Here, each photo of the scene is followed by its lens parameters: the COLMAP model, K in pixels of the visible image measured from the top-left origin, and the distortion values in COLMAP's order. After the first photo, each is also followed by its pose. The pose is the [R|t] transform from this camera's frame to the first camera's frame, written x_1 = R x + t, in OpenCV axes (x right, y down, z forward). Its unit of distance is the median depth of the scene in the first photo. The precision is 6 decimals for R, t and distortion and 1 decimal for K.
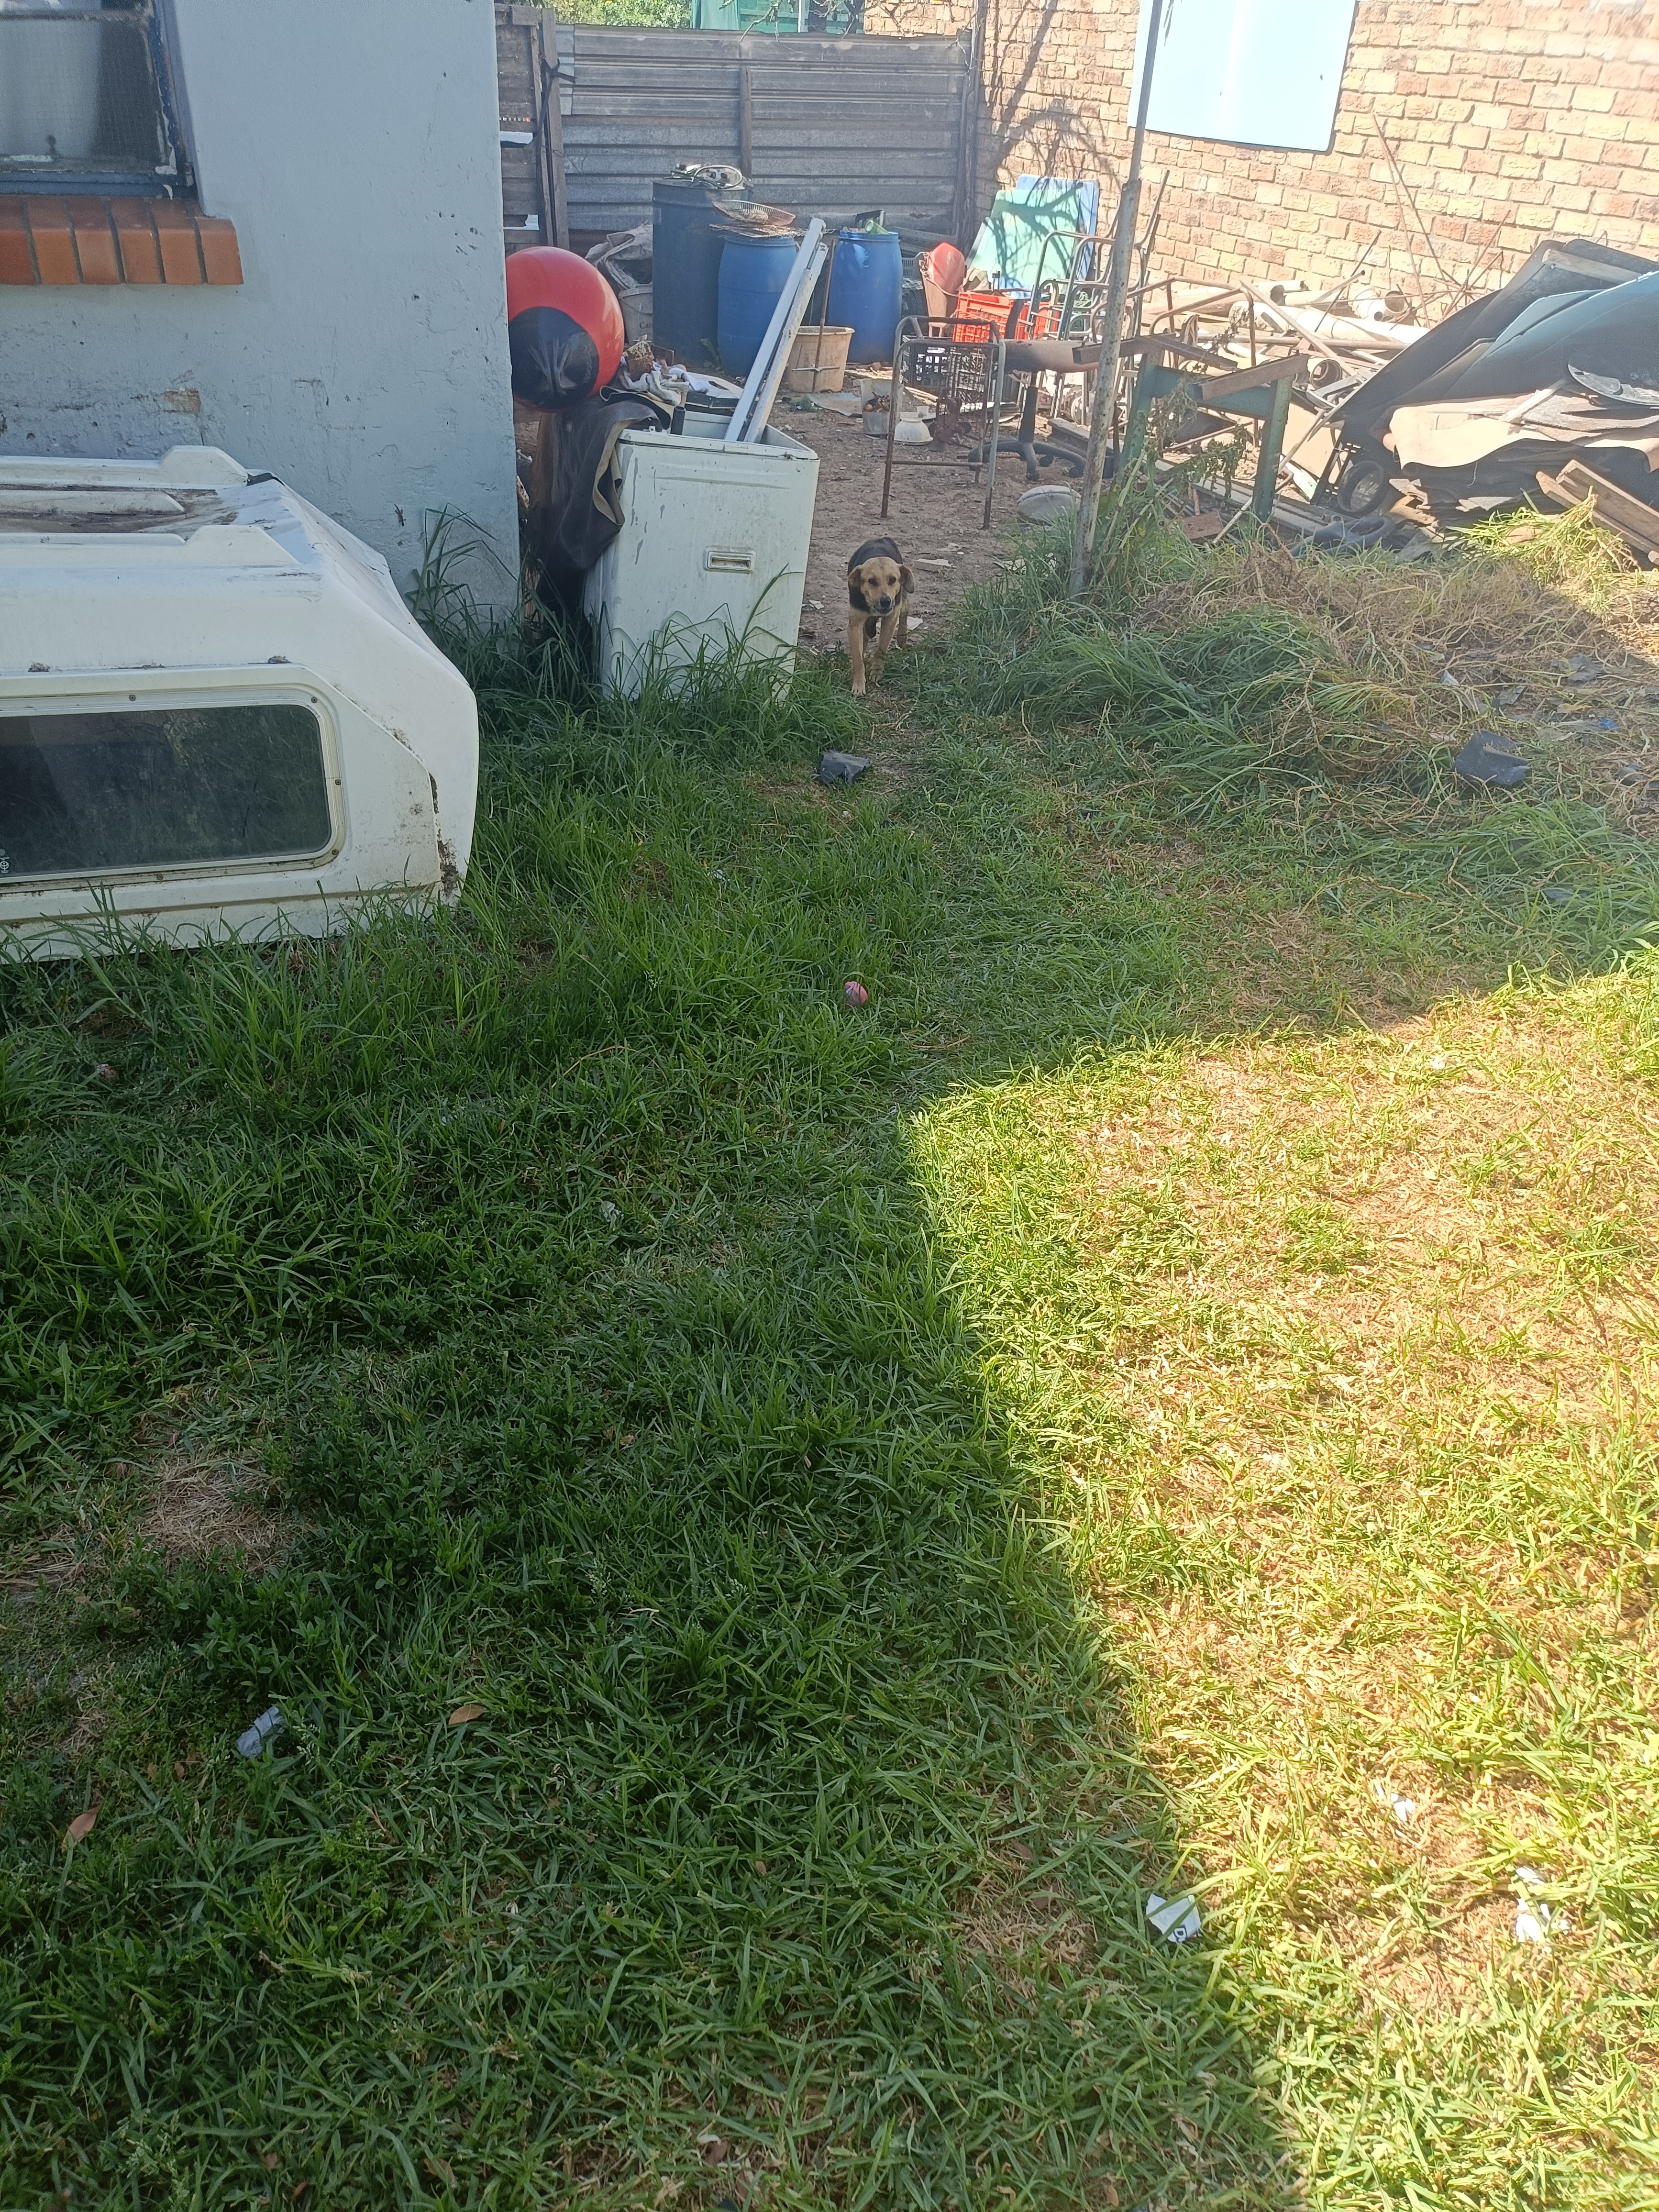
lens RADIAL K [[1649.6, 0, 829.5], [0, 1649.6, 1106.0], [0, 0, 1]] dist [0.030935, -0.010820]
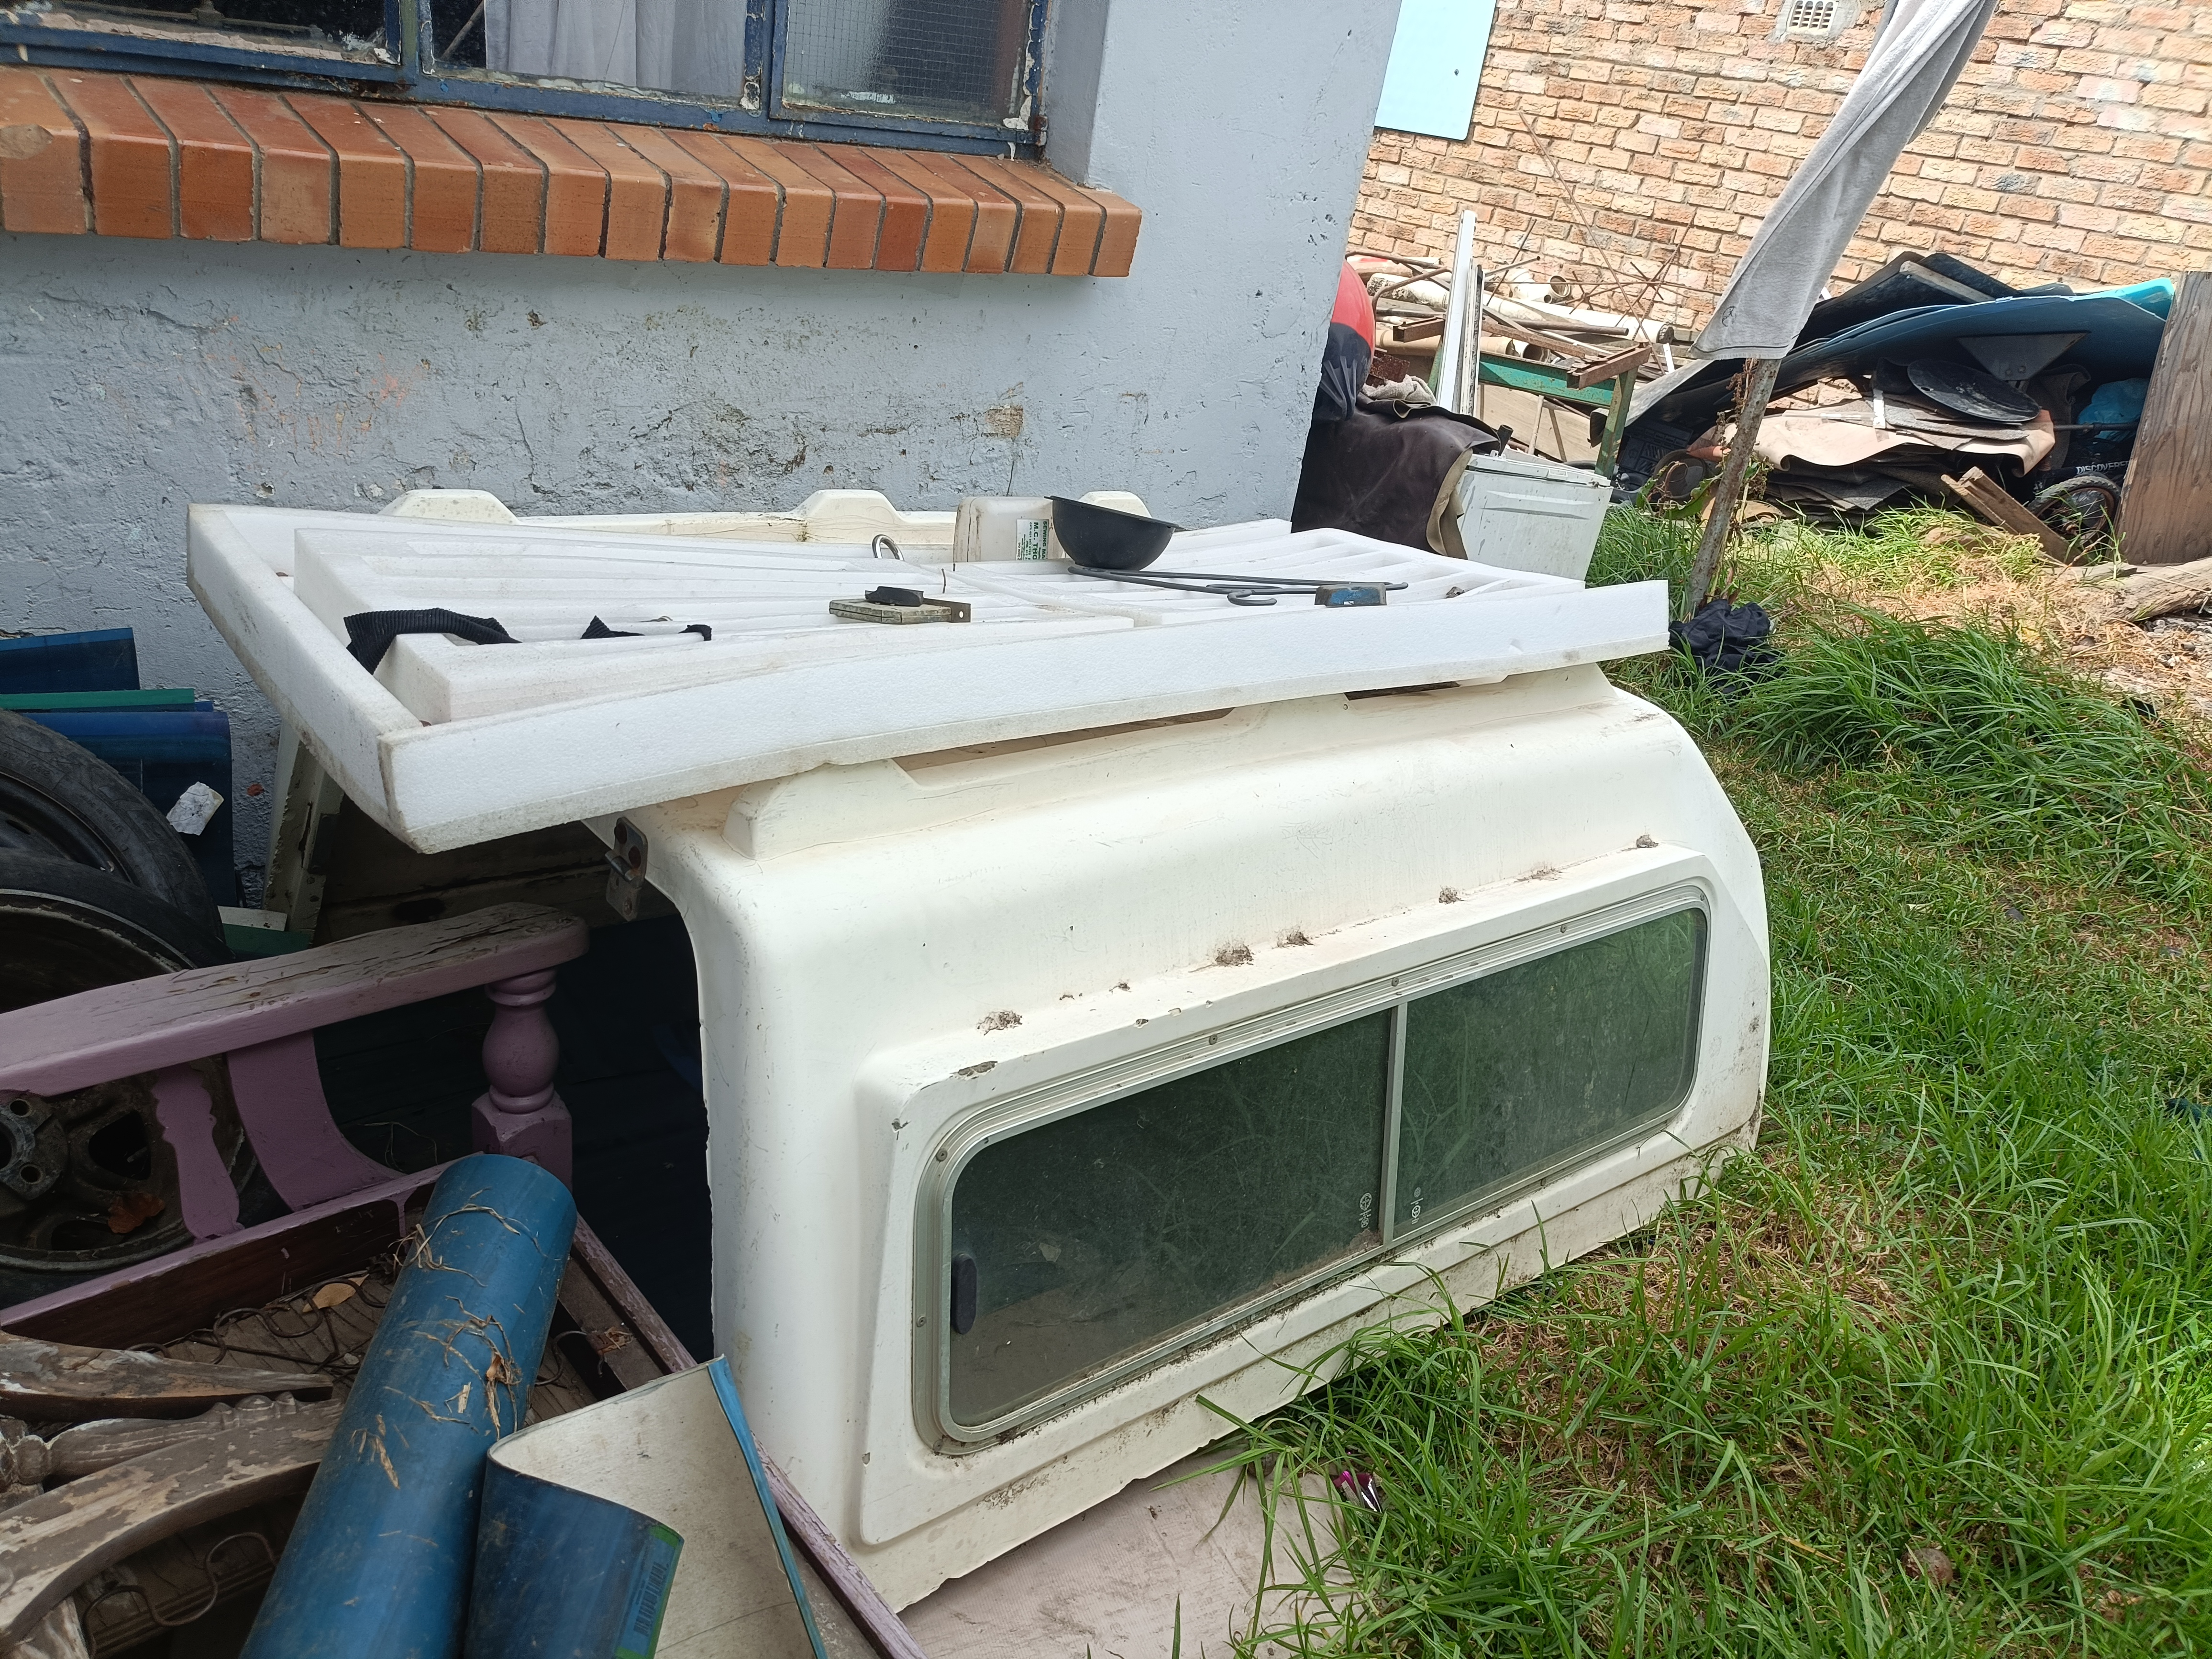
lens RADIAL K [[1640.3, 0, 1106.0], [0, 1640.3, 829.5], [0, 0, 1]] dist [0.060358, -0.036582]
pose [[0.962785, -0.032643, 0.268290, -0.252864], [0.059494, 0.993927, -0.092569, -0.077281], [-0.263639, 0.105085, 0.958880, 0.137181]]
